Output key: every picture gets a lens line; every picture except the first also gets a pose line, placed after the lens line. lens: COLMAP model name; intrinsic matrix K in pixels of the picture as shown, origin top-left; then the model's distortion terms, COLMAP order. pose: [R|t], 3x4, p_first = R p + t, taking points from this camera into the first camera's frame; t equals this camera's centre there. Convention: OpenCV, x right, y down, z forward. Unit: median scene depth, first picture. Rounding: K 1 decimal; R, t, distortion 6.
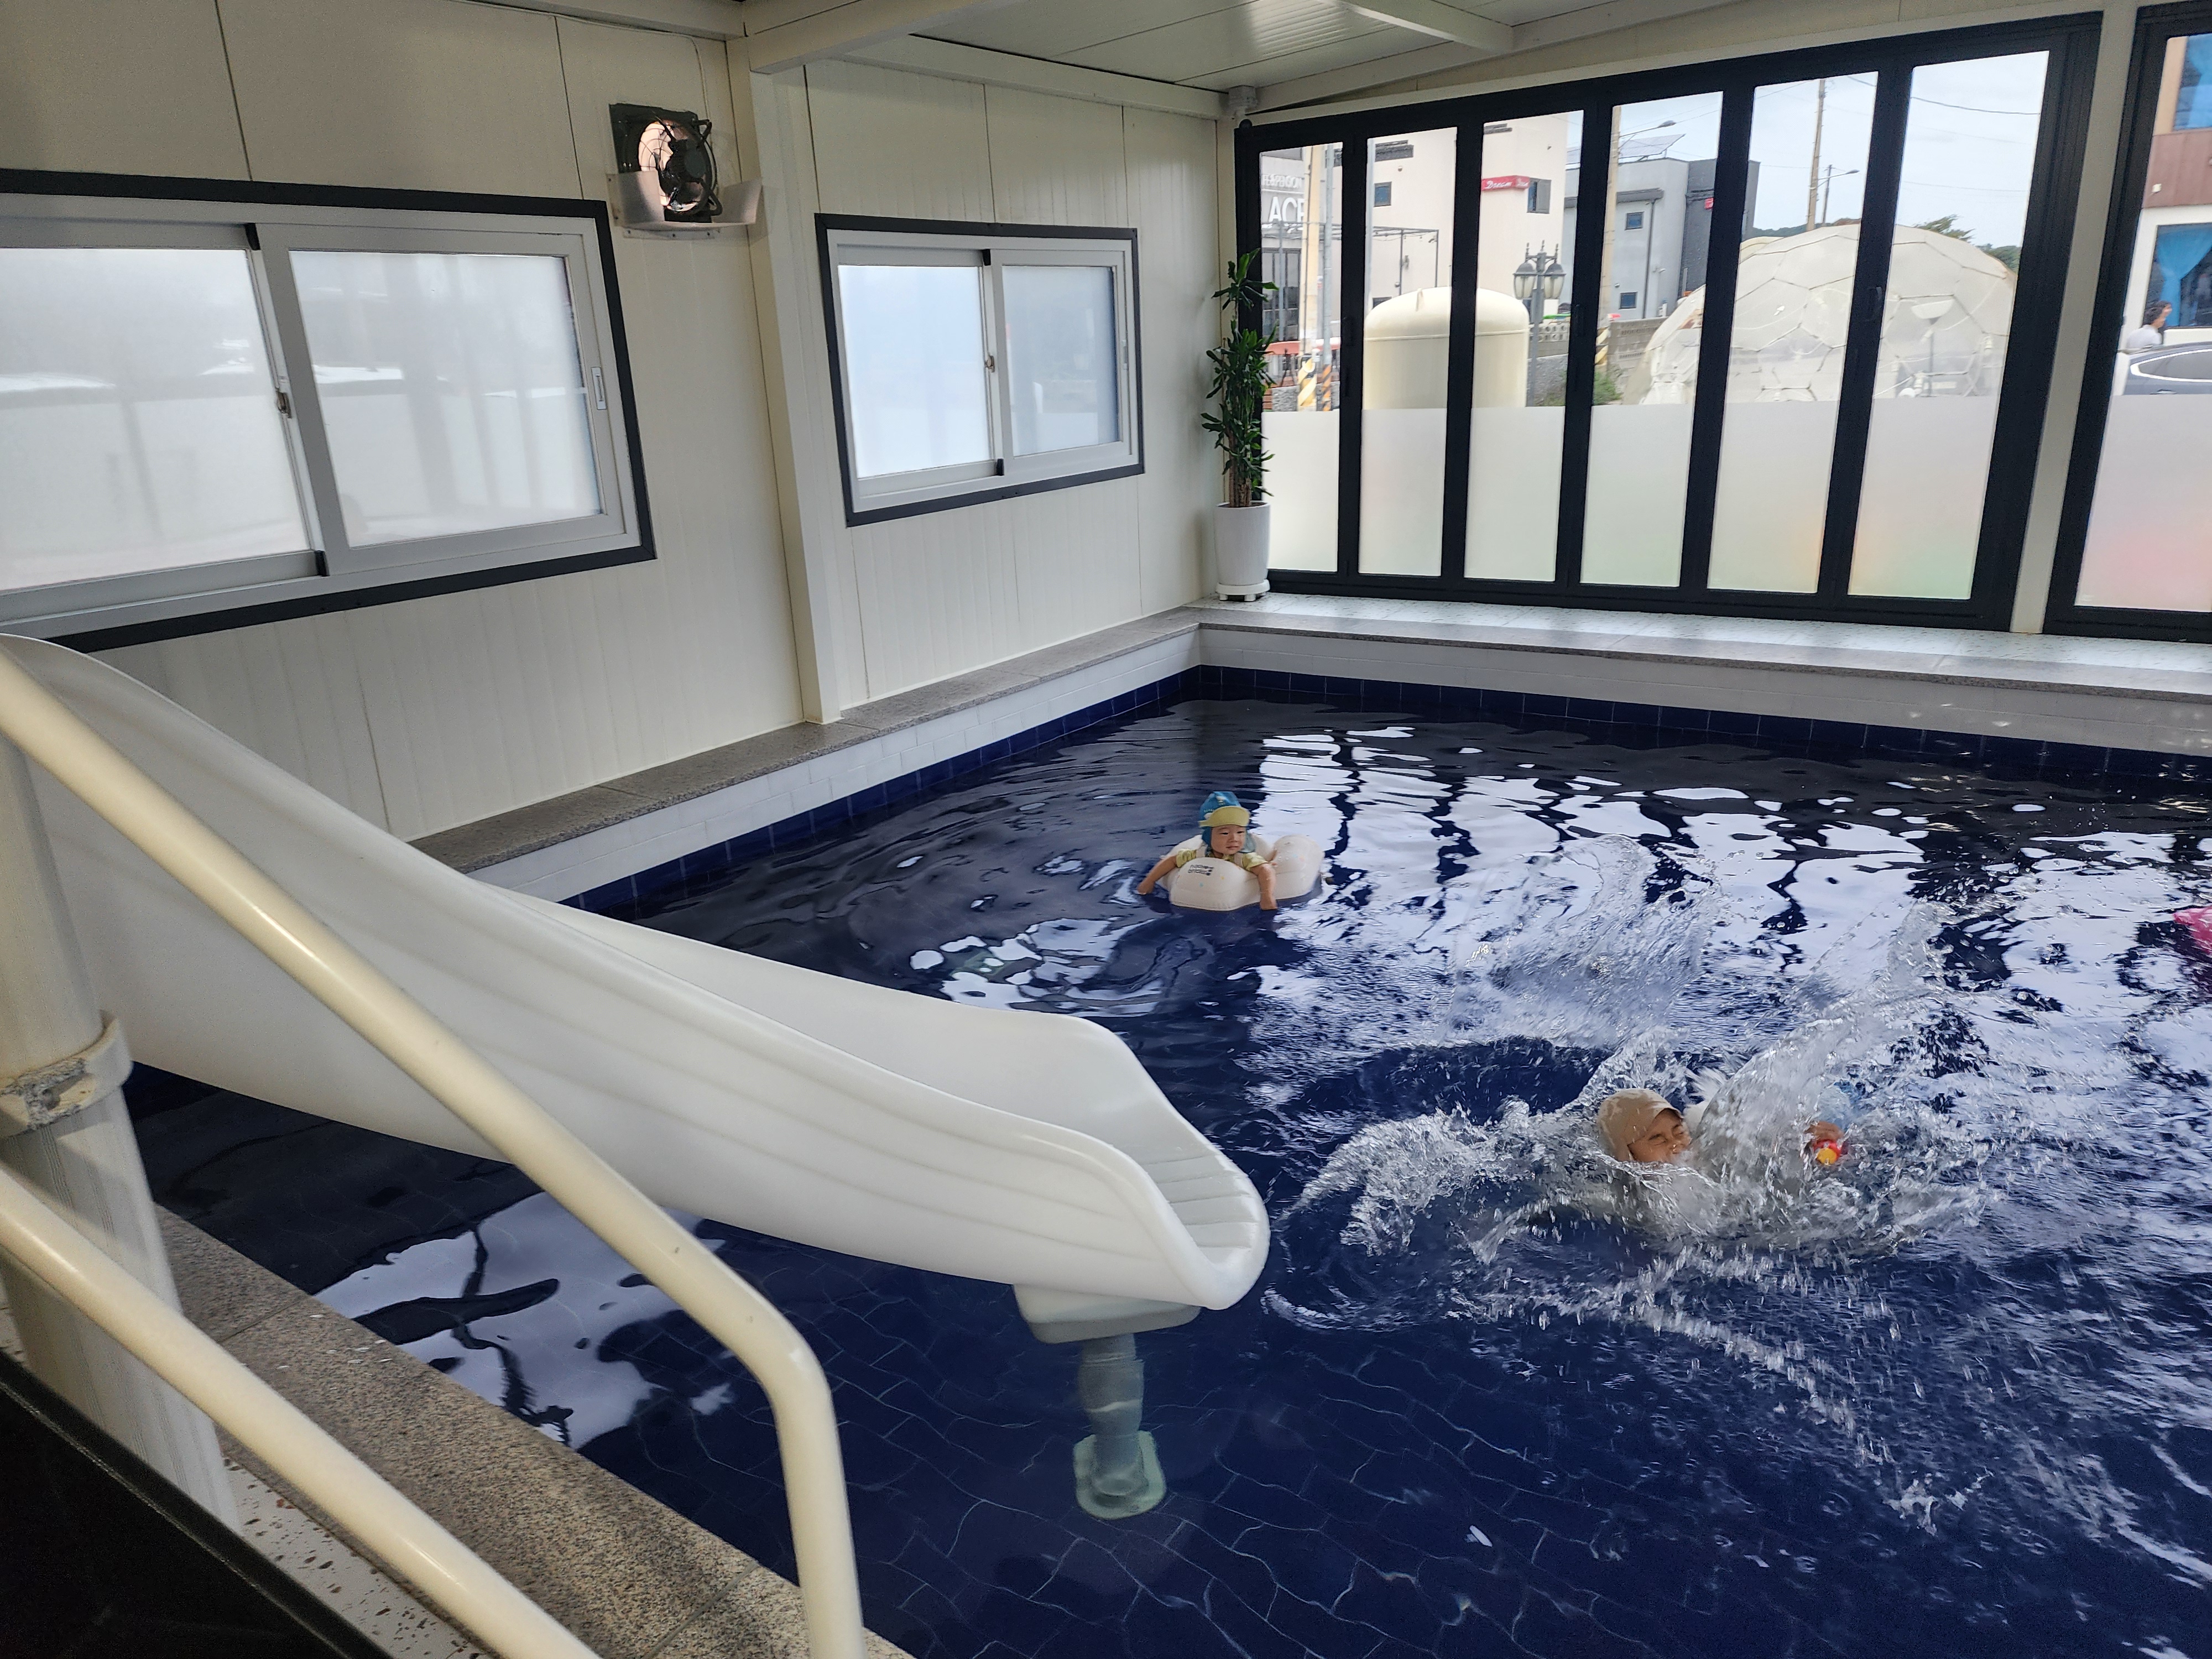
lens RADIAL K [[1496.6, 0, 1106.0], [0, 1496.6, 829.5], [0, 0, 1]] dist [0.075223, -0.068968]
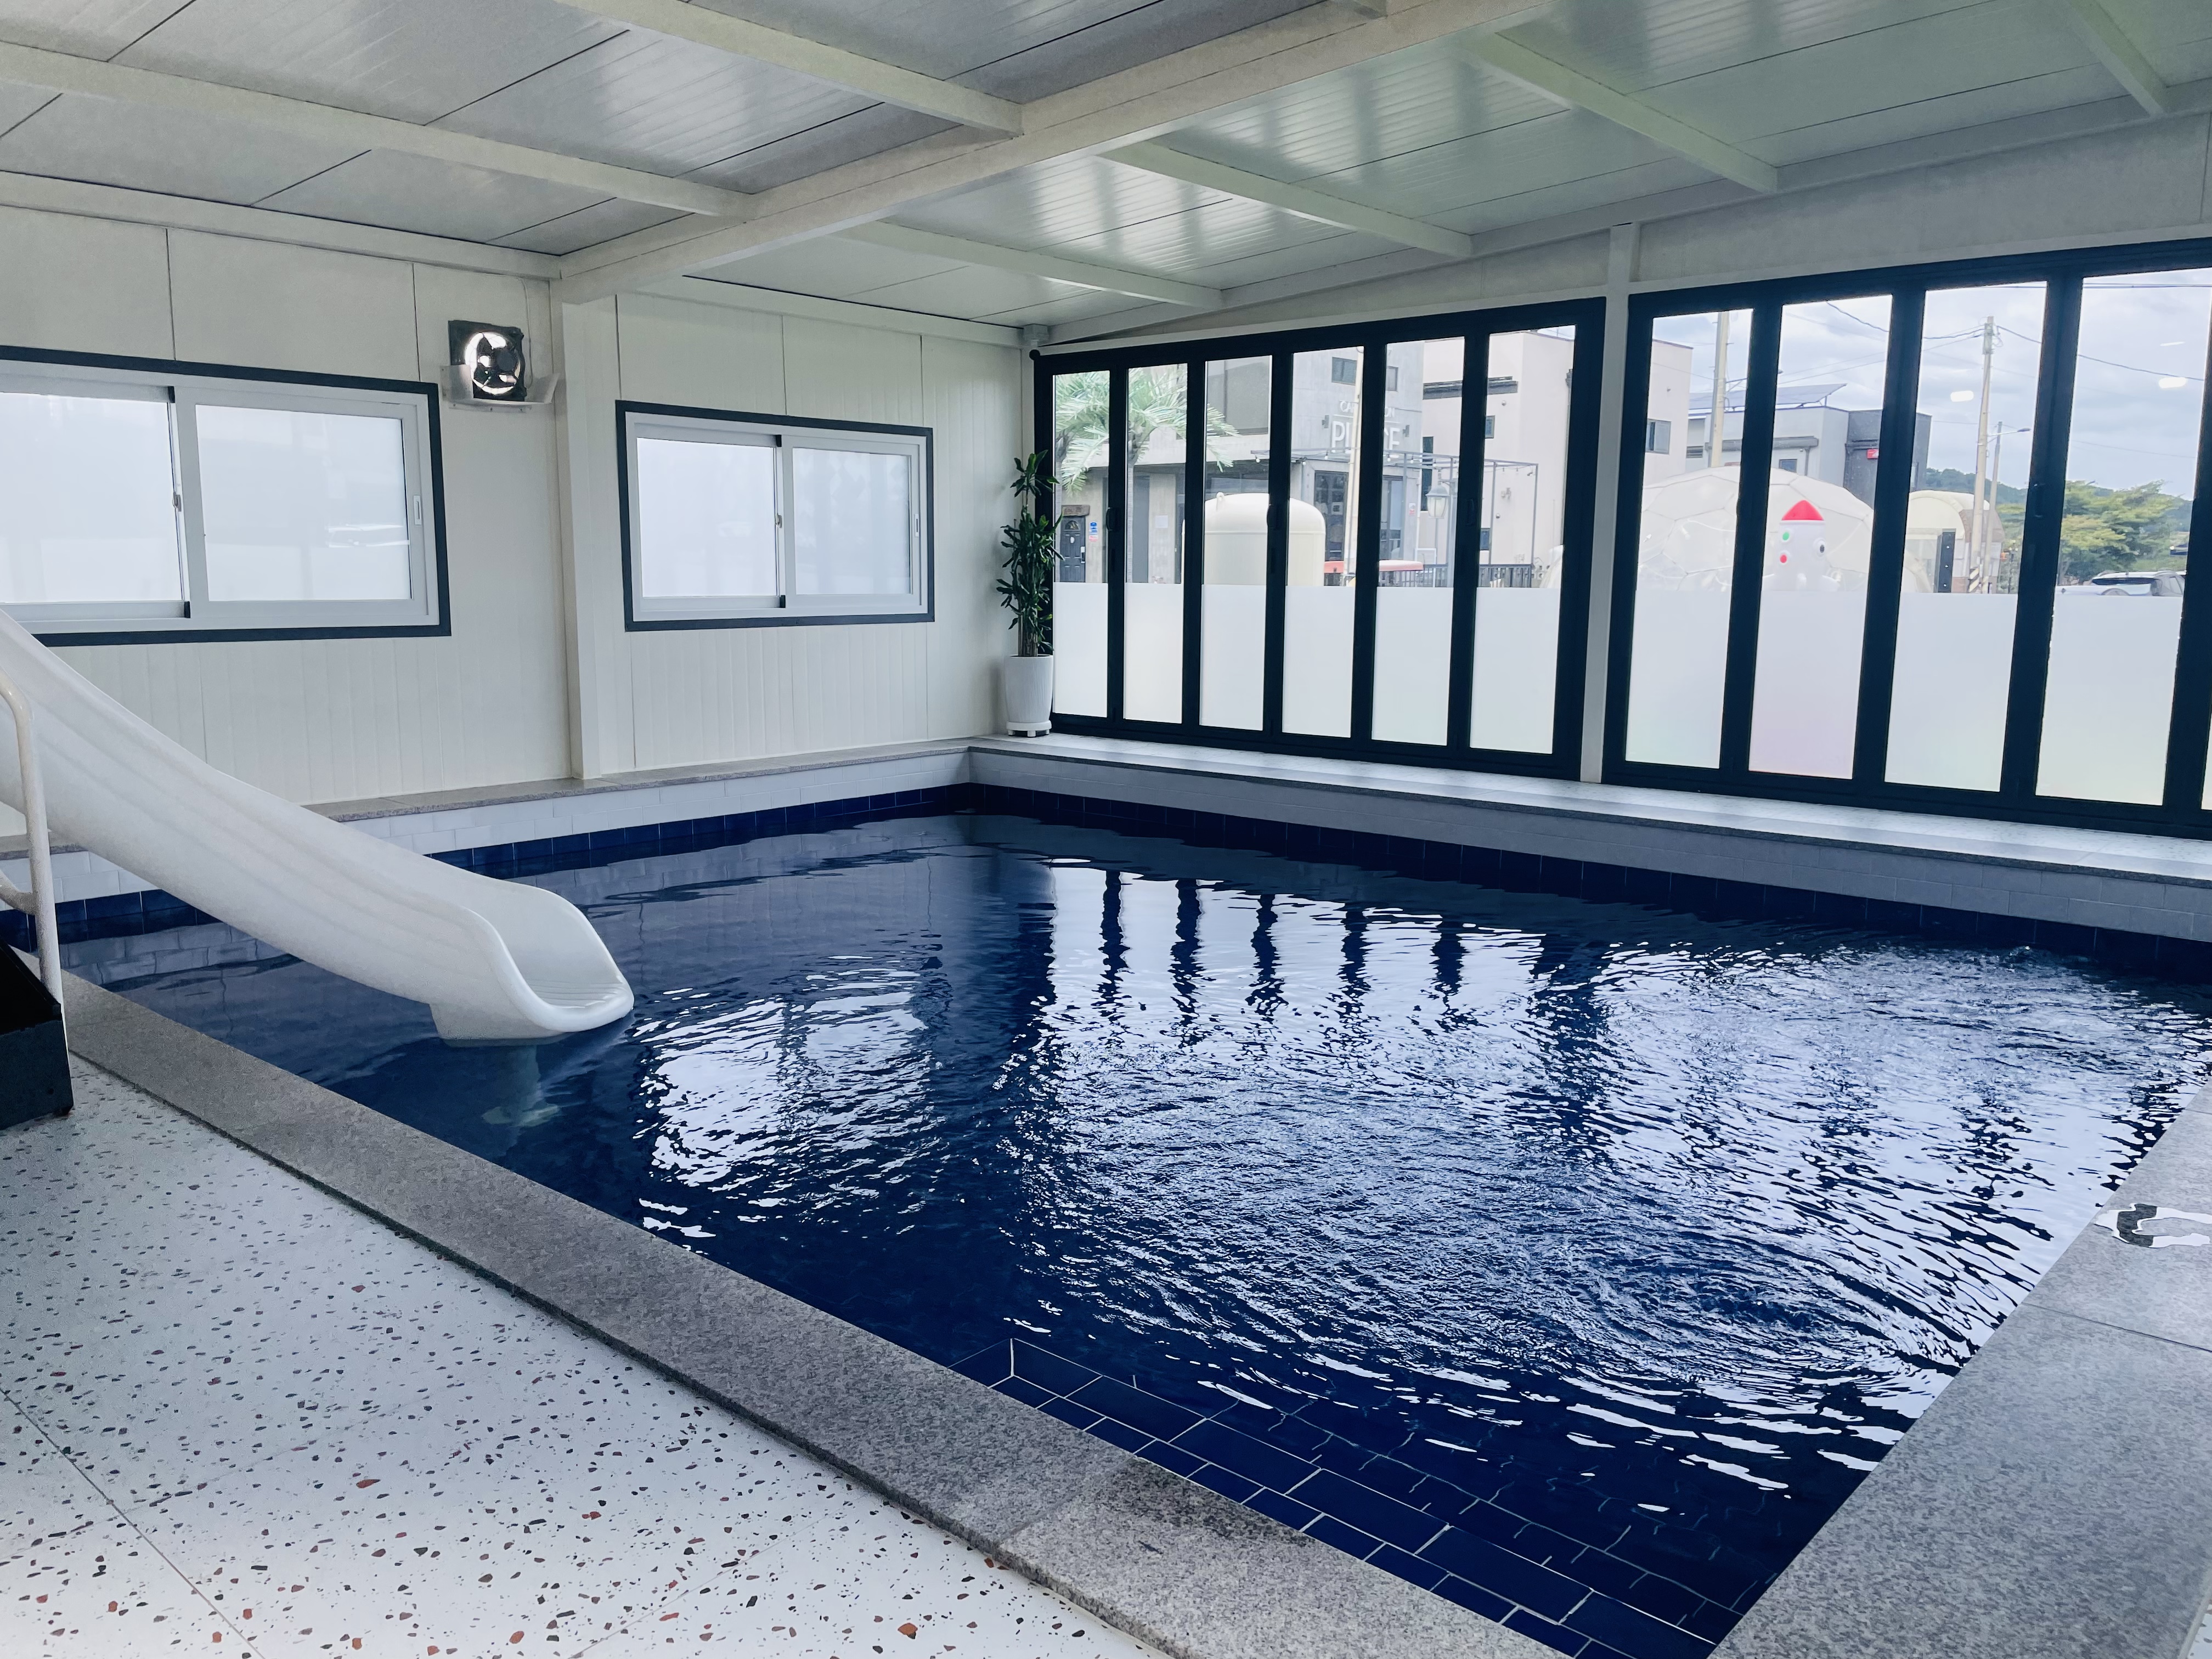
lens RADIAL K [[1679.2, 0, 1106.0], [0, 1679.2, 829.5], [0, 0, 1]] dist [0.089255, -0.130945]
pose [[0.993064, 0.067100, -0.096544, 0.349202], [-0.081360, 0.984978, -0.152310, 0.138202], [0.084873, 0.159108, 0.983606, -0.325939]]
